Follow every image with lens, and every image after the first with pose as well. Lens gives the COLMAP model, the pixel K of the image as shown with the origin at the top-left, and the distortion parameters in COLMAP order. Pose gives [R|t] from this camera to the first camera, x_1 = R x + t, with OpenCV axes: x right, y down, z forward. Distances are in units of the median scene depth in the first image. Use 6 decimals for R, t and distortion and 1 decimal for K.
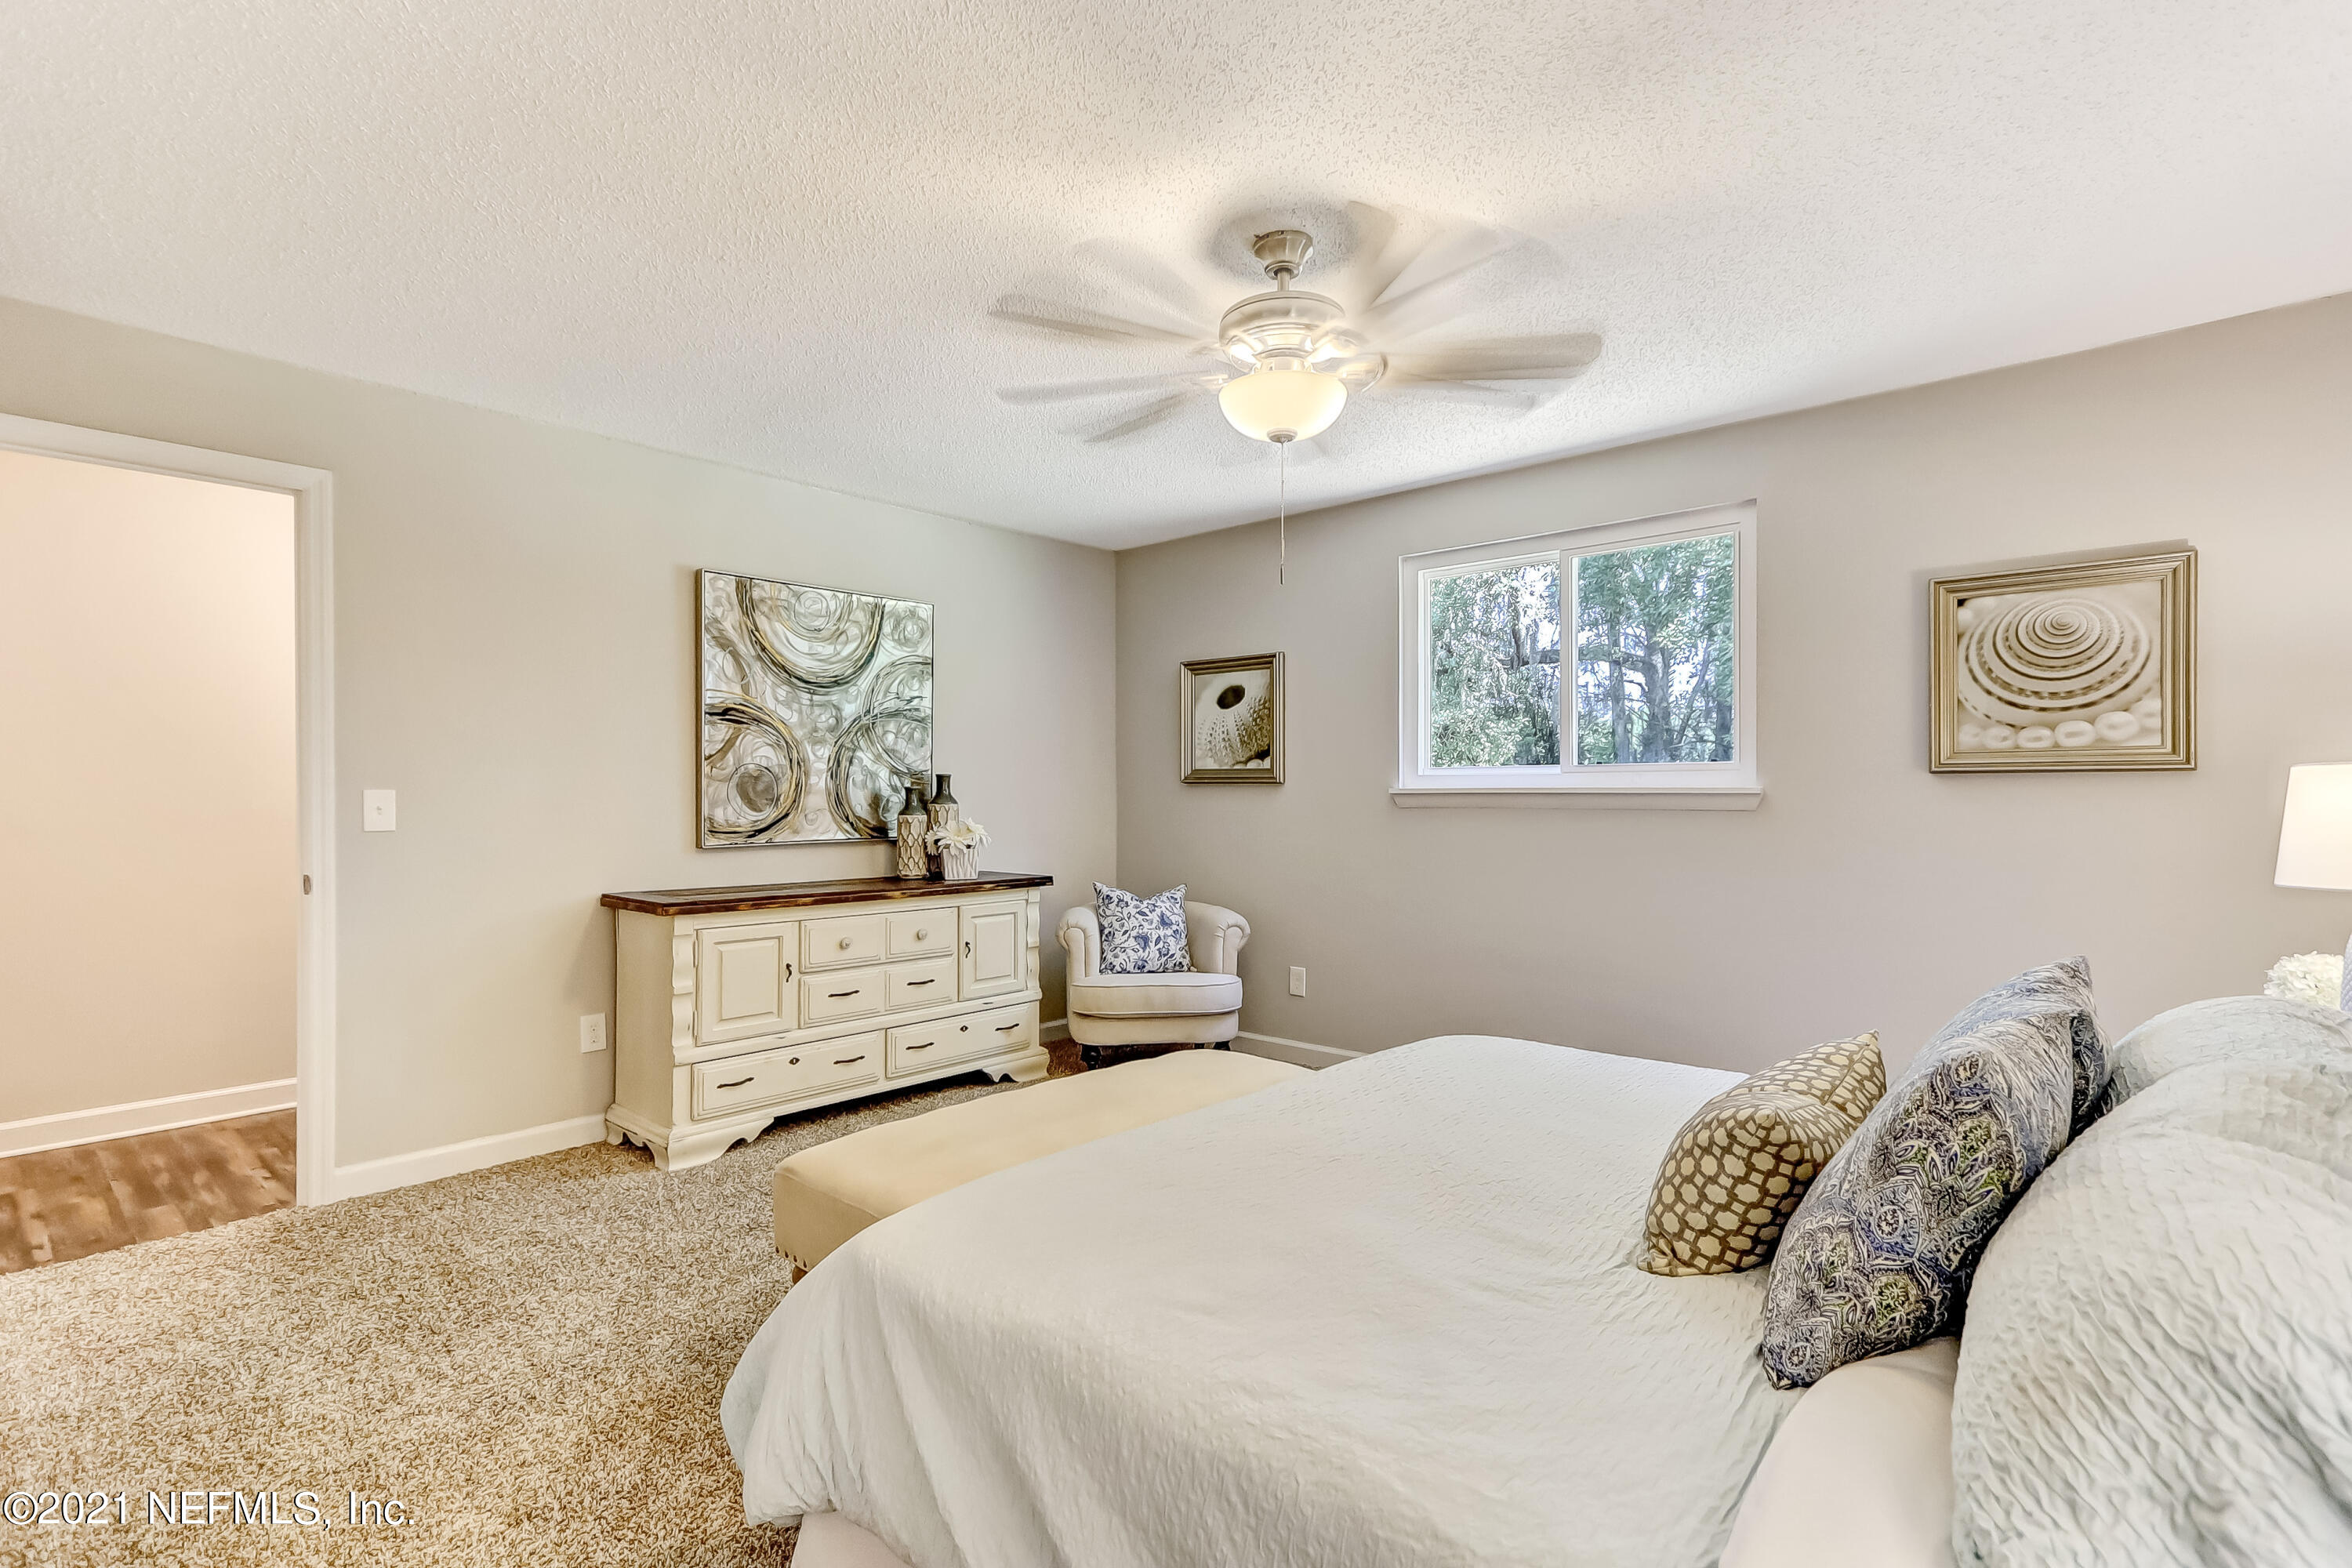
lens RADIAL K [[1106.0, 0, 1163.8], [0, 1106.0, 790.4], [0, 0, 1]] dist [-0.000727, 0.001536]
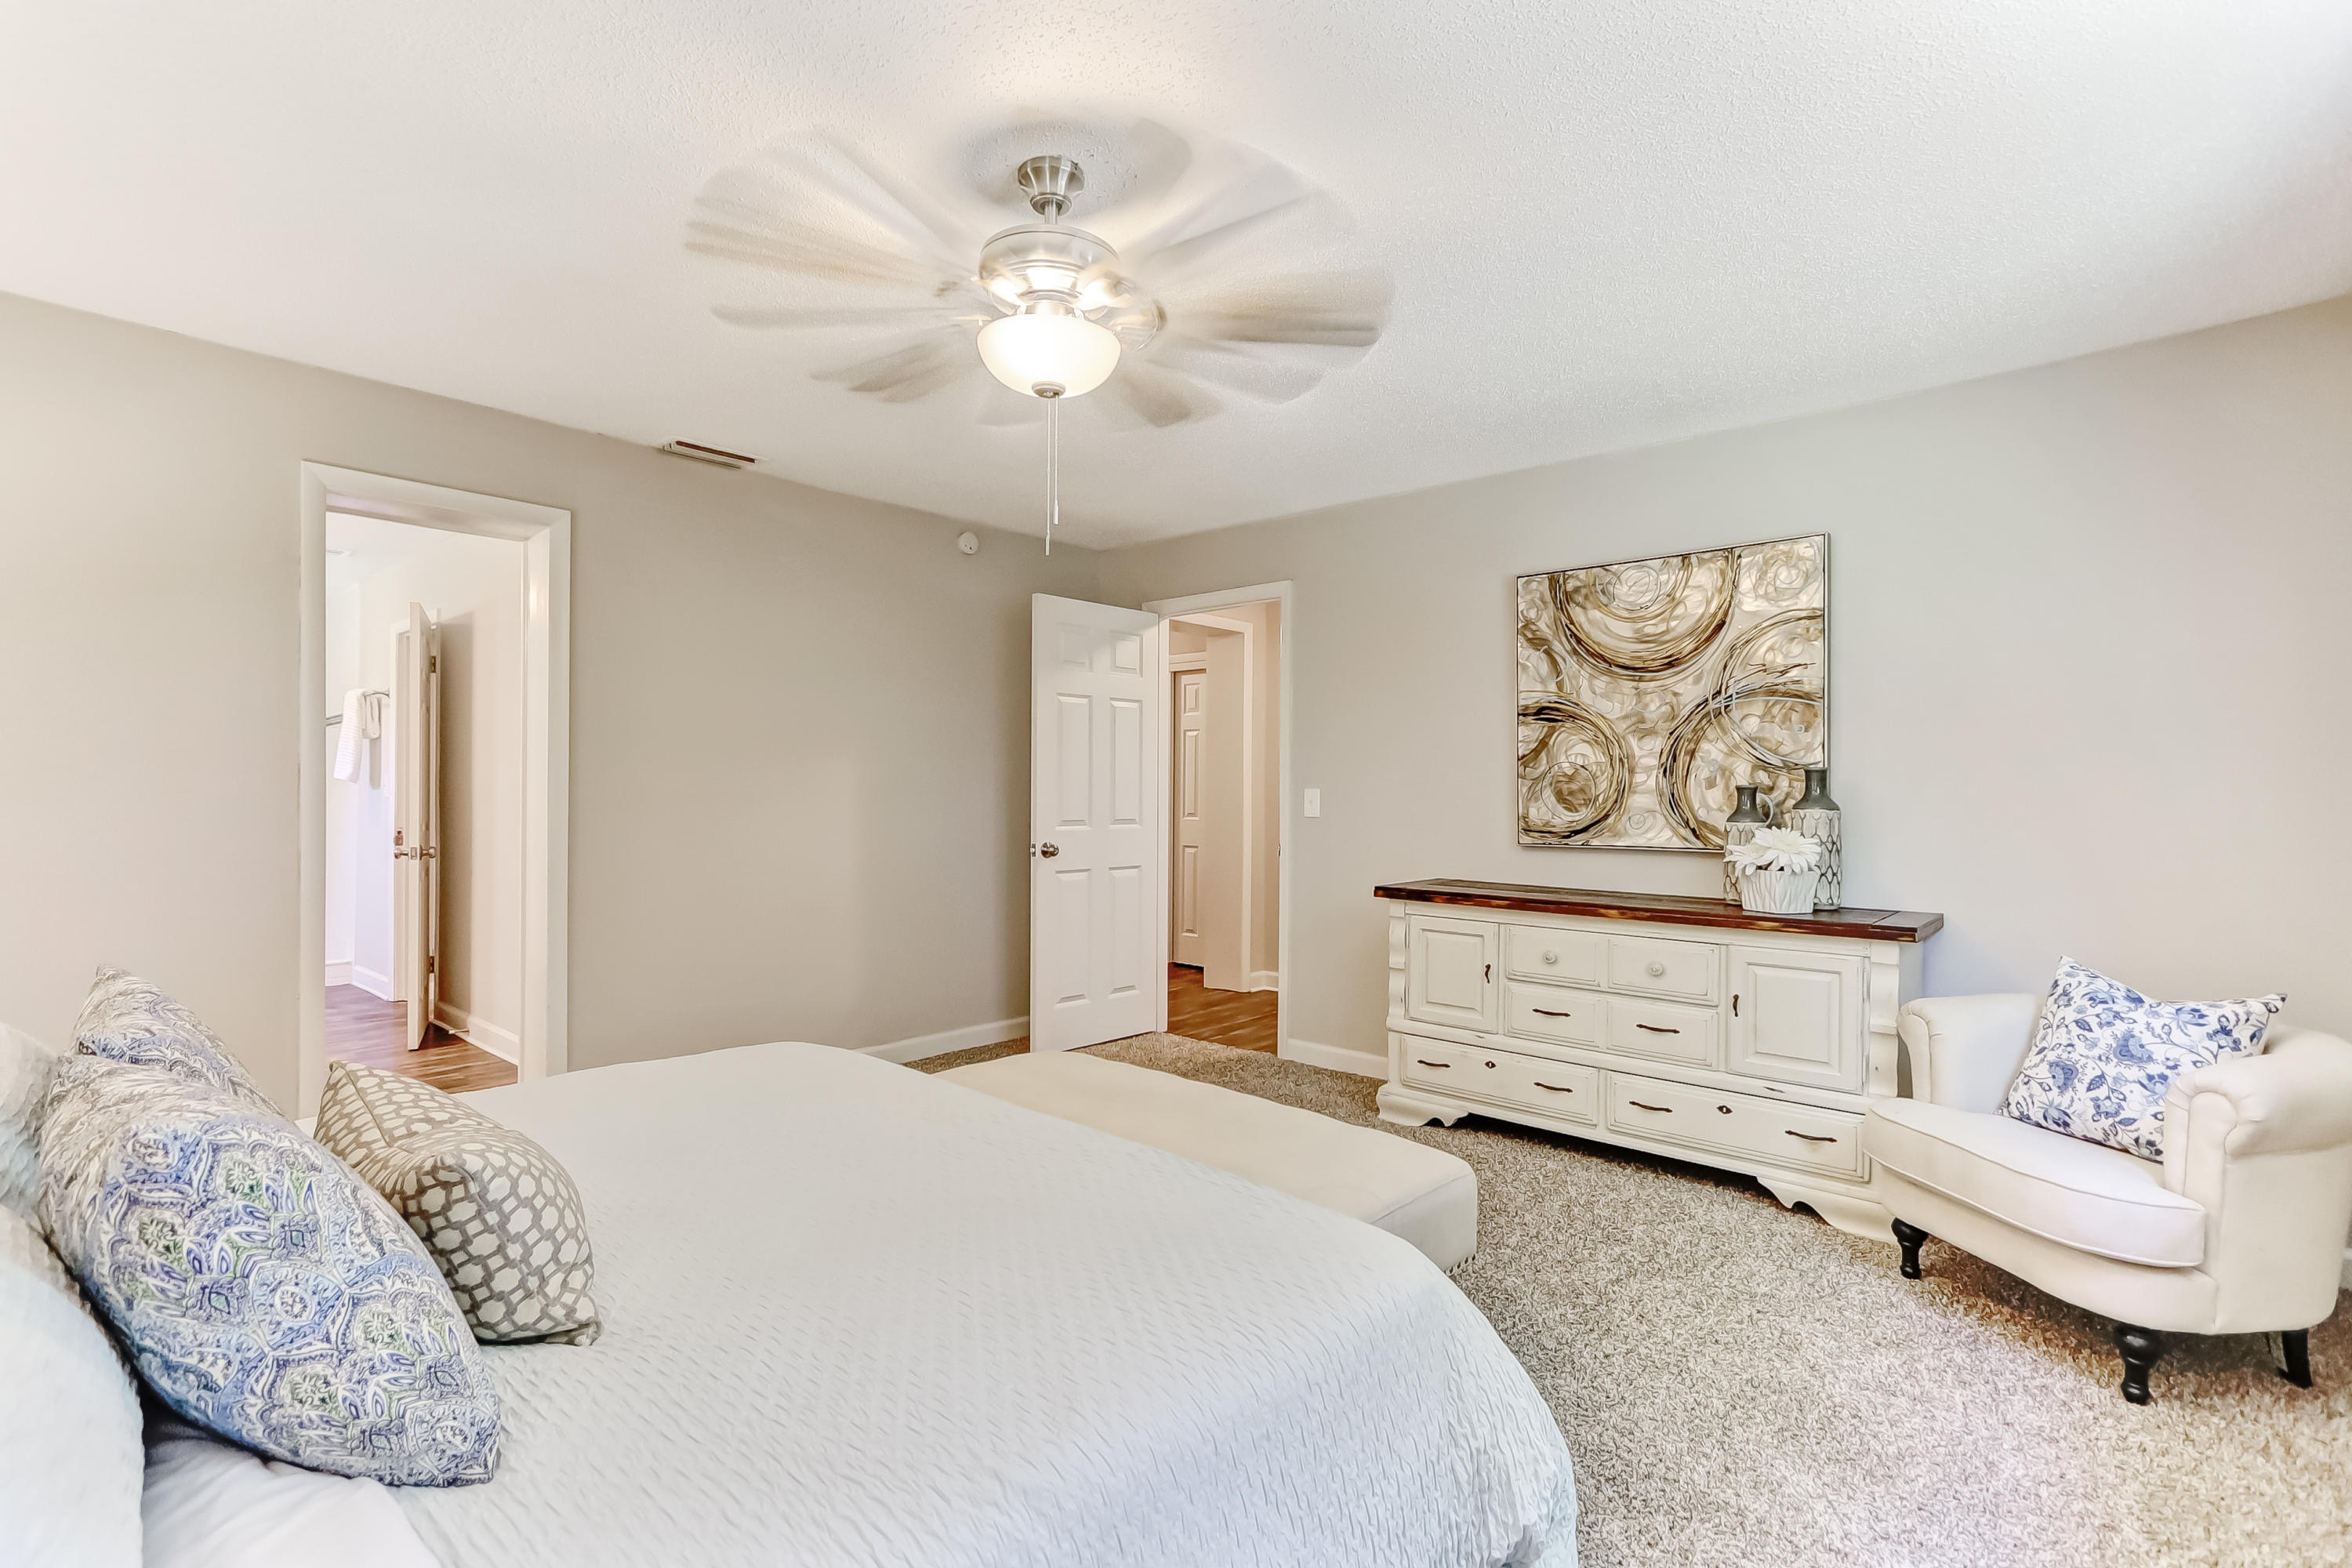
lens RADIAL K [[1106.0, 0, 1163.8], [0, 1106.0, 790.4], [0, 0, 1]] dist [-0.000727, 0.001536]
pose [[-0.019532, -0.001165, -0.999809, 0.592844], [-0.005875, 0.999982, -0.001051, 0.003534], [0.999792, 0.005853, -0.019538, 0.659664]]
